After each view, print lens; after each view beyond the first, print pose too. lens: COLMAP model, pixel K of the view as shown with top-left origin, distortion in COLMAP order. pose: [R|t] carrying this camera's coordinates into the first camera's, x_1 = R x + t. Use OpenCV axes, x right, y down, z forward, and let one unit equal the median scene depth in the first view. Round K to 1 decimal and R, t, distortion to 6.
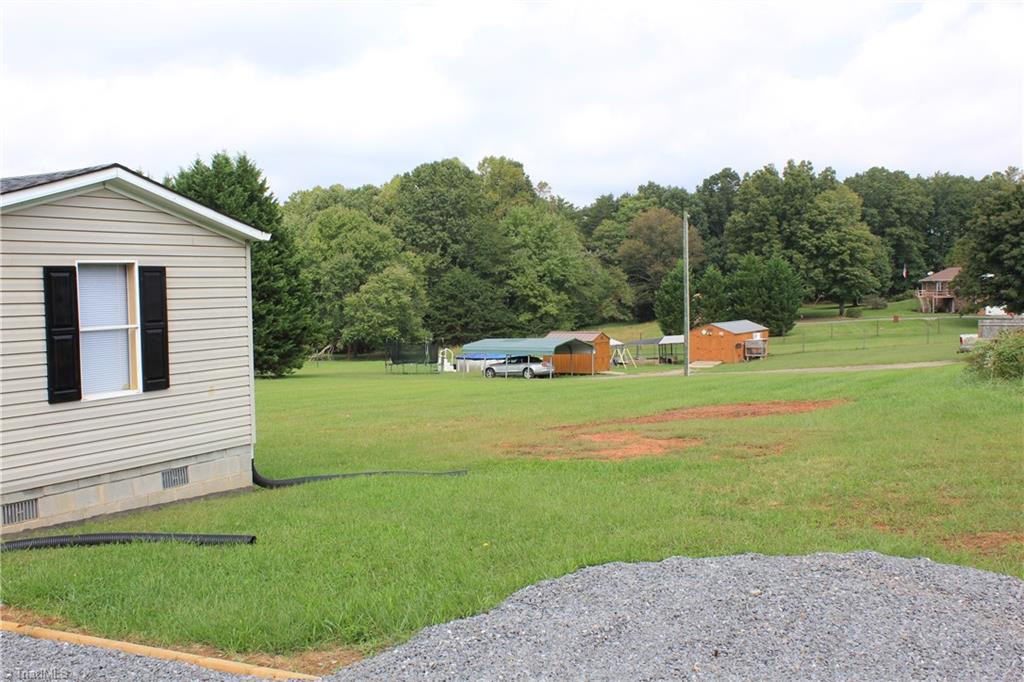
lens RADIAL K [[1079.9, 0, 511.5], [0, 1079.9, 329.5], [0, 0, 1]] dist [-0.137512, 0.156859]
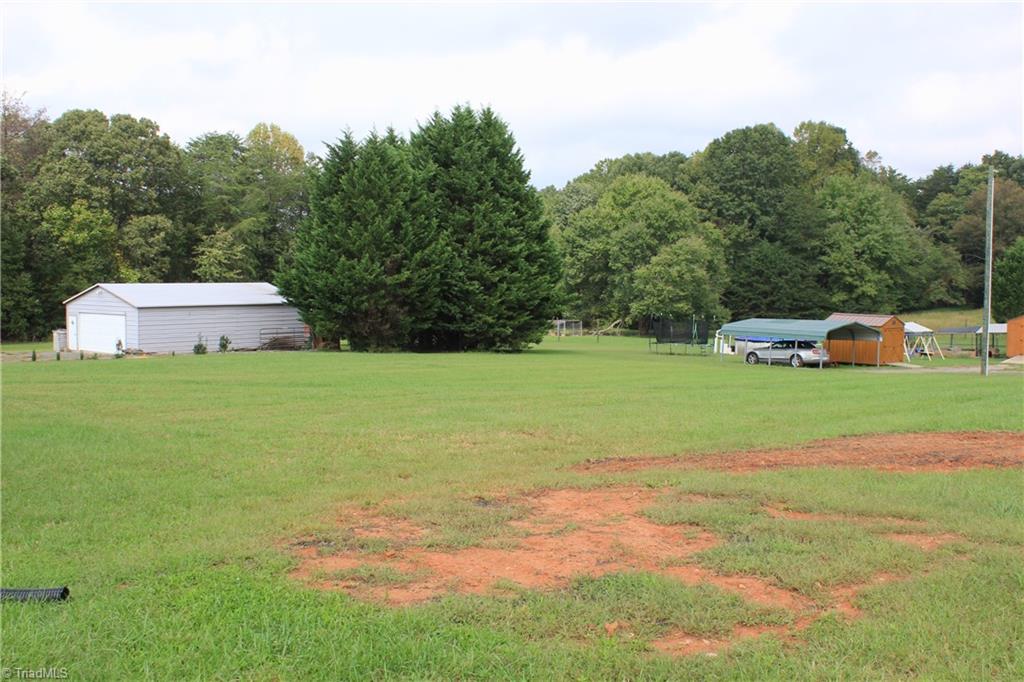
lens RADIAL K [[1079.9, 0, 511.5], [0, 1079.9, 329.5], [0, 0, 1]] dist [-0.137512, 0.156859]
pose [[0.951425, 0.041771, -0.305034, 0.026288], [-0.034920, 0.999001, 0.027883, 0.000141], [0.305894, -0.015877, 0.951933, 0.060605]]
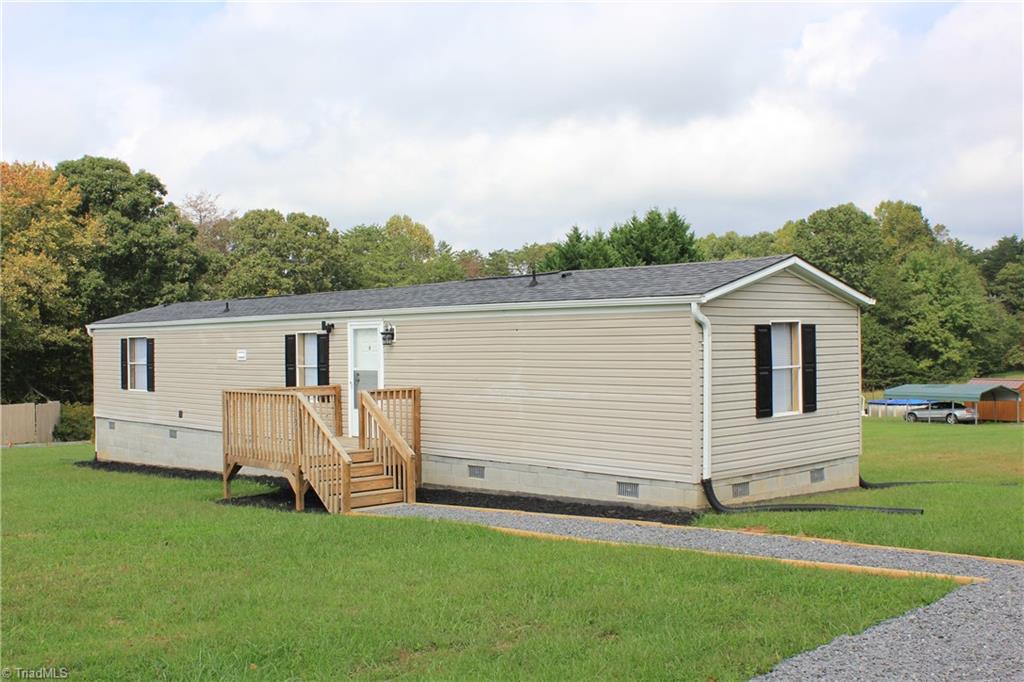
lens RADIAL K [[1079.9, 0, 511.5], [0, 1079.9, 329.5], [0, 0, 1]] dist [-0.137512, 0.156859]
pose [[0.941594, 0.003103, -0.336736, -0.017918], [-0.016921, 0.999130, -0.038108, 0.000664], [0.336325, 0.041580, 0.940828, -0.036546]]
